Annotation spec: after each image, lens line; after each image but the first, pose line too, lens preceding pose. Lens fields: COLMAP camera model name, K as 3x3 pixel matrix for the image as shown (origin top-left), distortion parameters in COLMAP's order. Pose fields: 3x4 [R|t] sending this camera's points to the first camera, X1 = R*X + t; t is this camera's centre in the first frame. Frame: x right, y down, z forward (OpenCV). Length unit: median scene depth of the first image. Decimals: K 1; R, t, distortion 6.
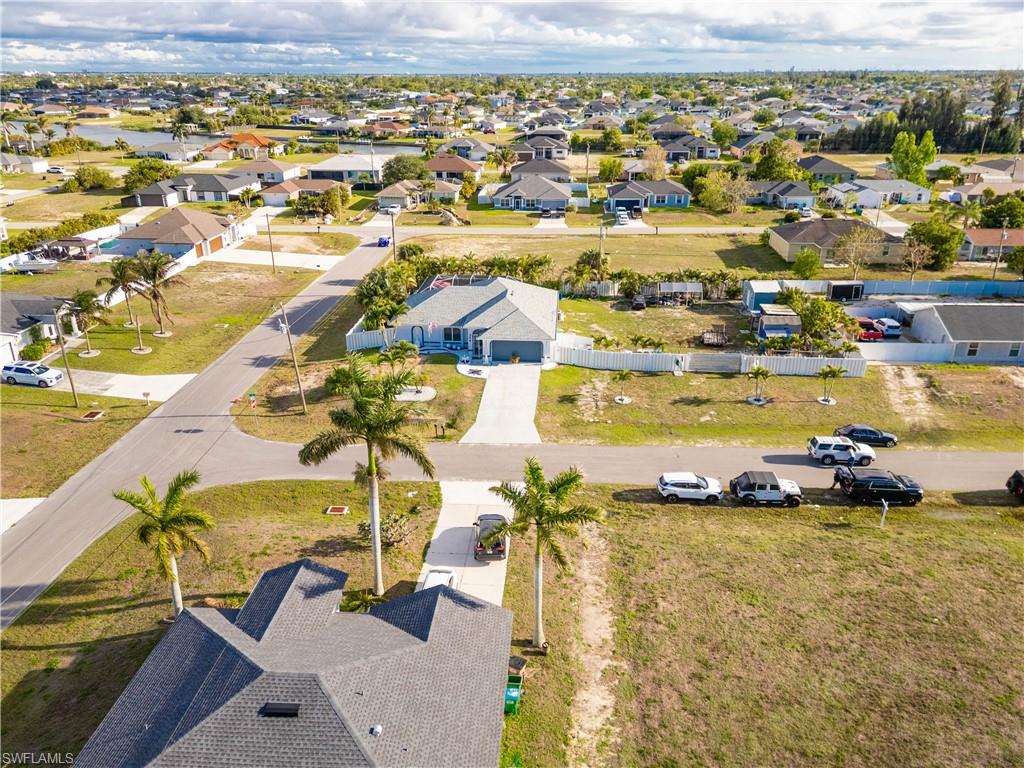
lens RADIAL K [[759.2, 0, 512.0], [0, 759.2, 384.0], [0, 0, 1]] dist [0.125083, -0.191358]
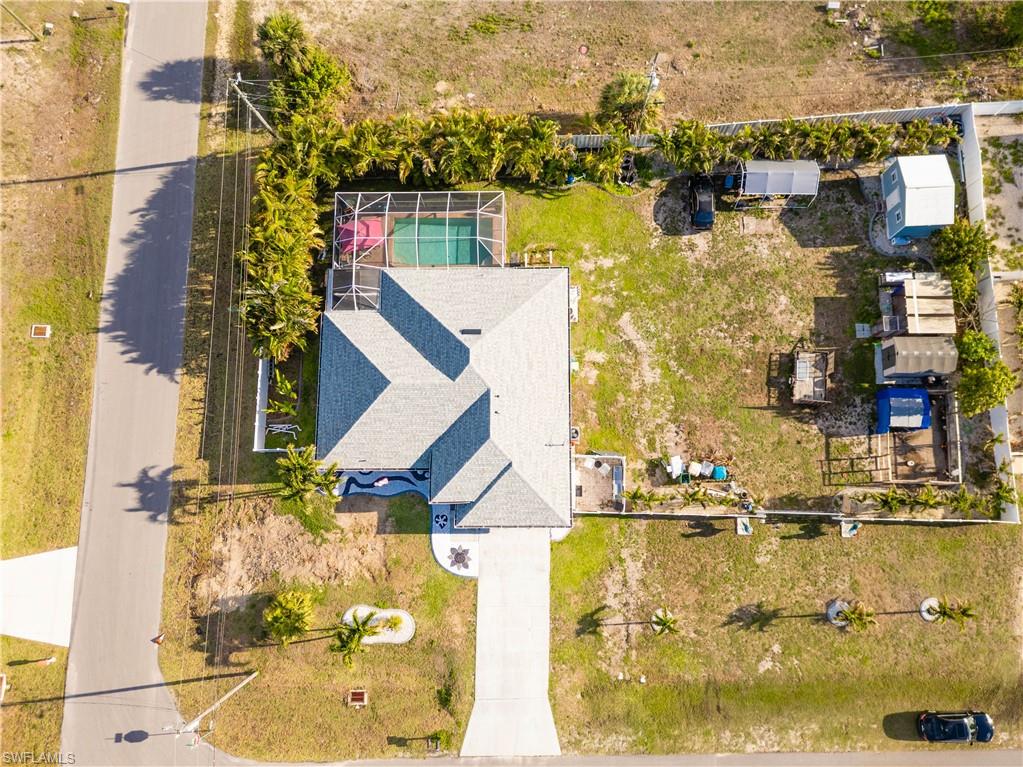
lens RADIAL K [[742.2, 0, 511.5], [0, 742.2, 383.5], [0, 0, 1]] dist [0.083233, -0.084694]
pose [[0.996879, -0.073932, -0.027667, 0.031056], [0.062480, 0.524777, 0.848944, -0.676027], [-0.048245, -0.848023, 0.527759, 0.738844]]
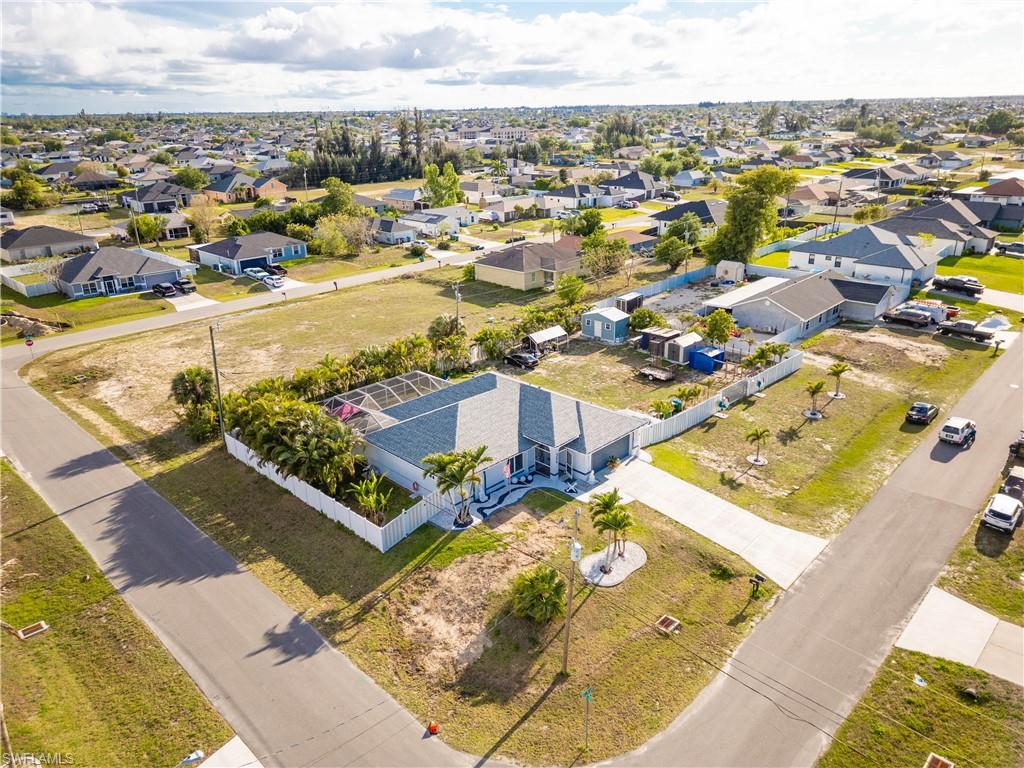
lens RADIAL K [[715.1, 0, 511.6], [0, 715.1, 381.0], [0, 0, 1]] dist [0.088293, -0.094507]
pose [[0.650194, -0.278904, 0.706725, -0.556413], [0.301953, 0.948427, 0.096491, -0.213615], [-0.697189, 0.150660, 0.700877, 0.538805]]
